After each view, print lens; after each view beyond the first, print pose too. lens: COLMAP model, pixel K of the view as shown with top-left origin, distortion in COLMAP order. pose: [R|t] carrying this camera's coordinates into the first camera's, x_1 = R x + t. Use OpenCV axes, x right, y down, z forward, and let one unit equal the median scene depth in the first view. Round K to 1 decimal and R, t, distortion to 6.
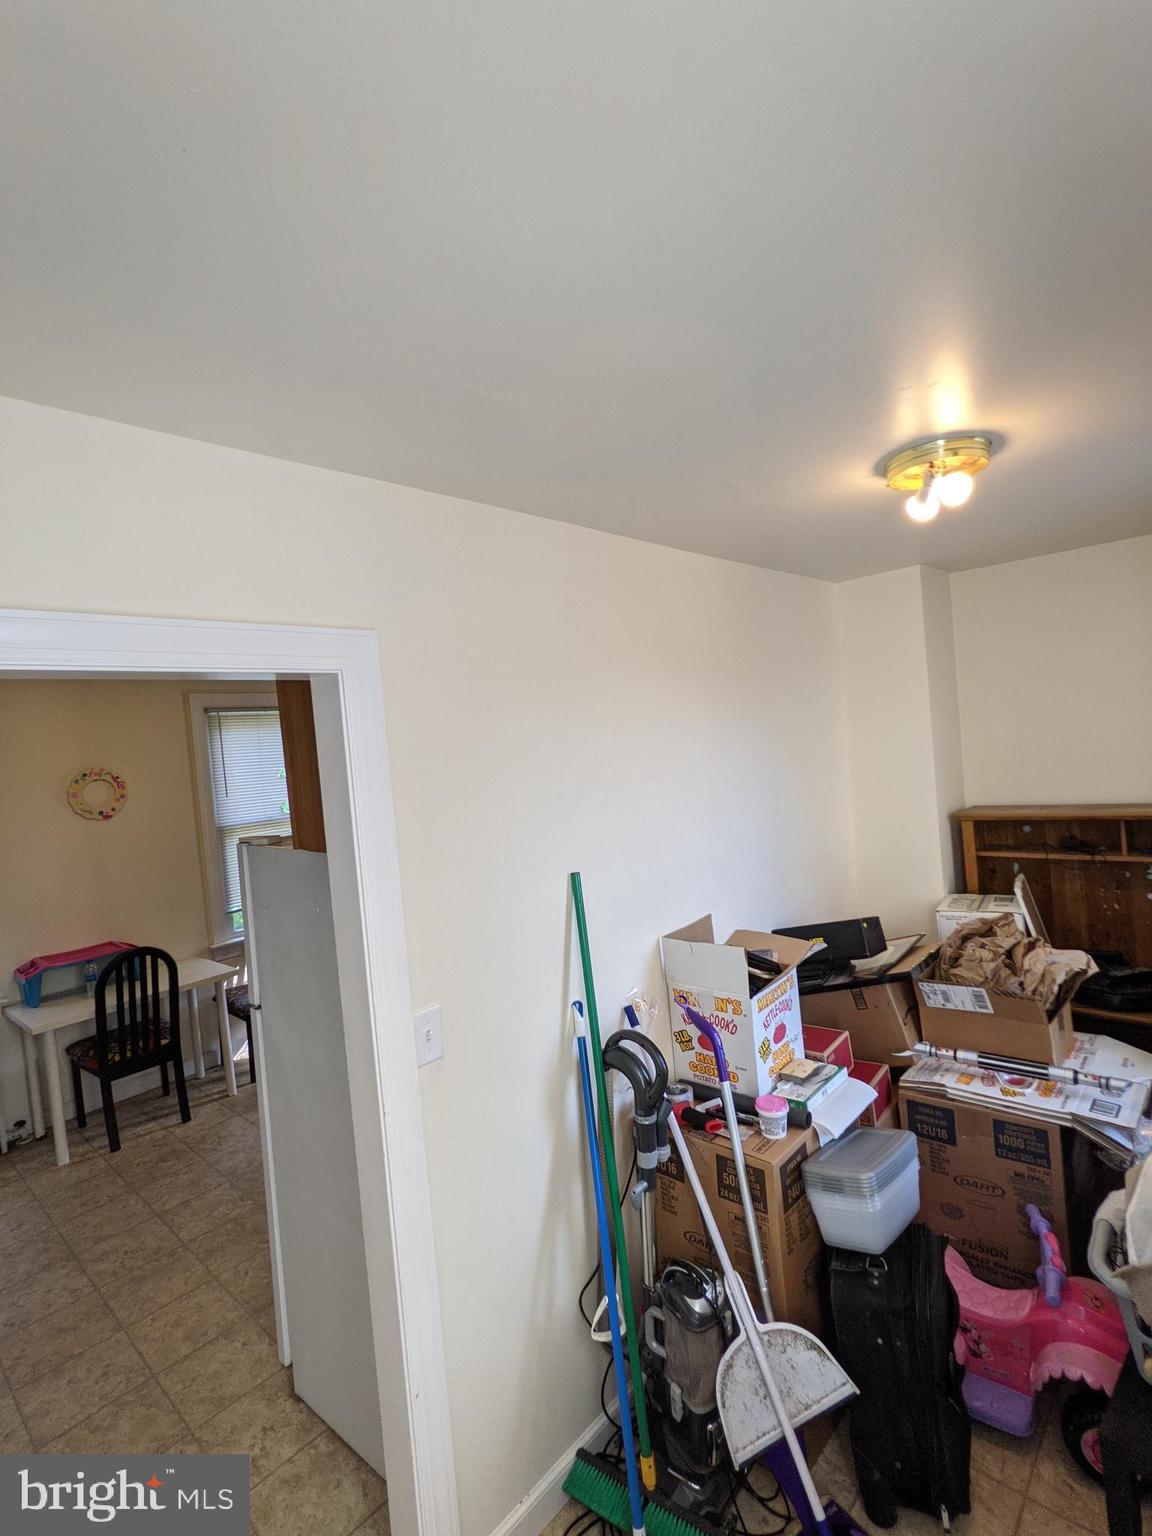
lens RADIAL K [[744.0, 0, 575.0], [0, 744.0, 765.1], [0, 0, 1]] dist [-0.002578, 0.002968]
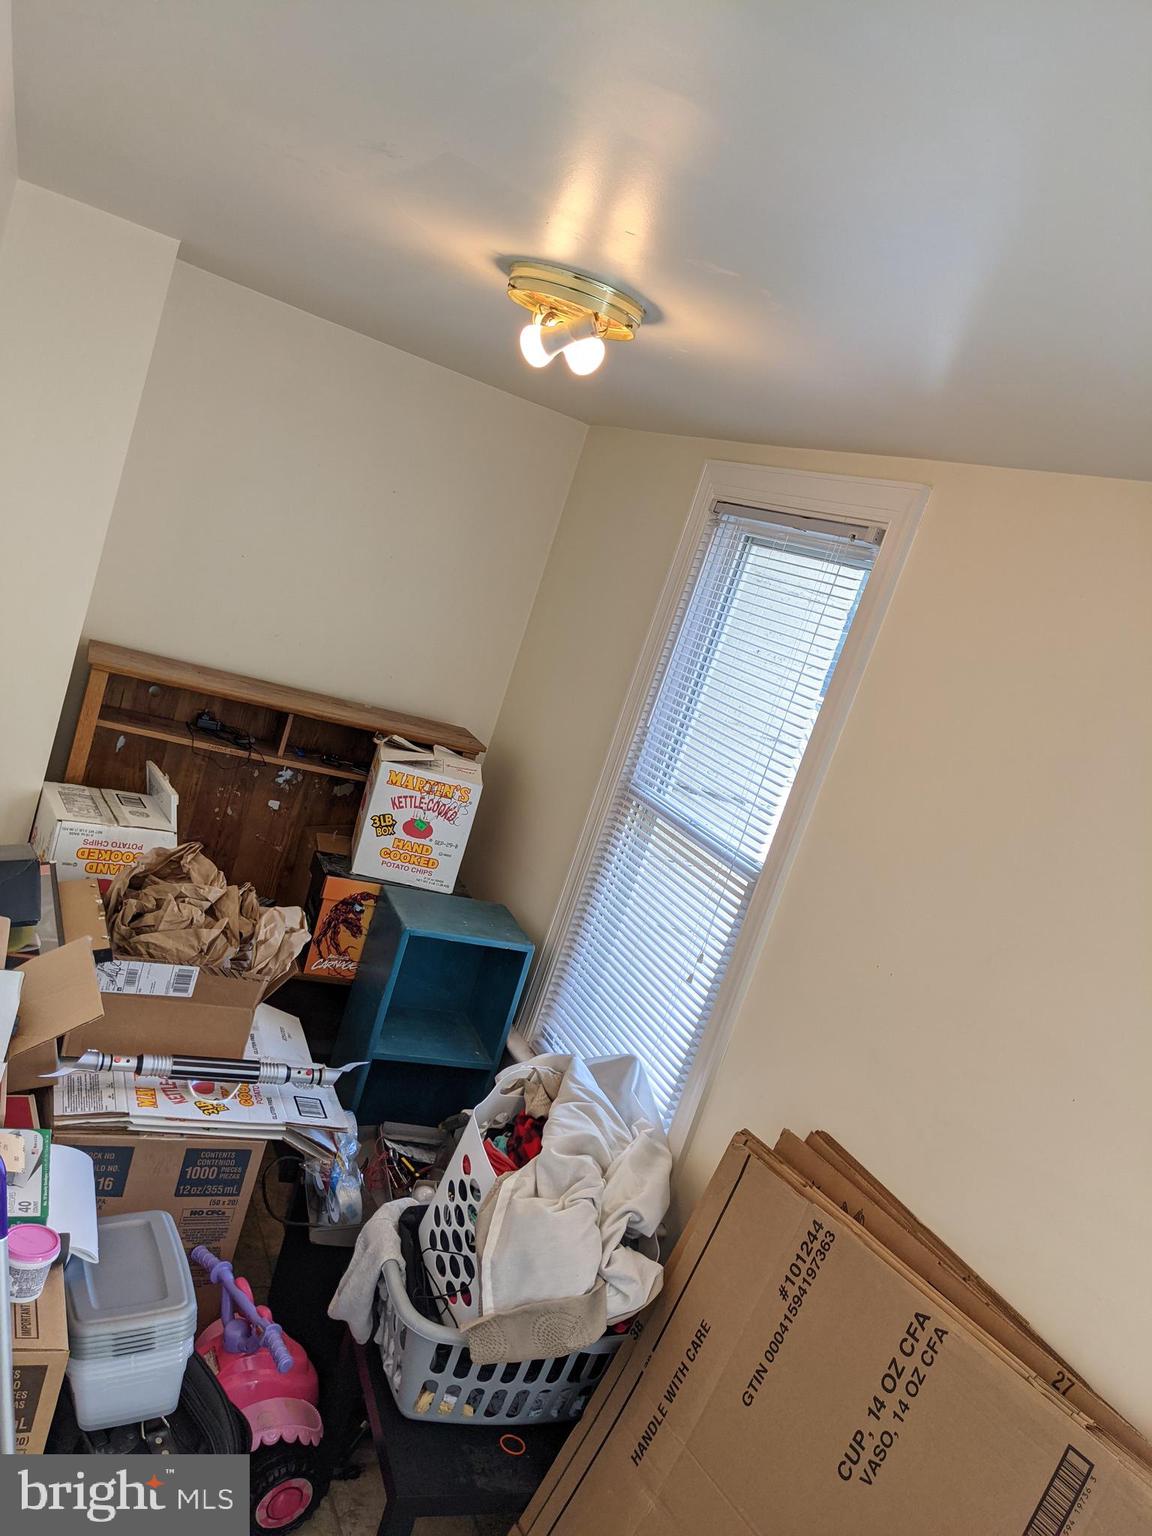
lens RADIAL K [[1221.0, 0, 577.1], [0, 1221.0, 765.8], [0, 0, 1]] dist [-0.003831, -0.008110]
pose [[0.357840, 0.045562, 0.932671, -0.385891], [-0.302246, 0.950691, 0.069521, -0.058214], [-0.883515, -0.306773, 0.353966, 0.364872]]
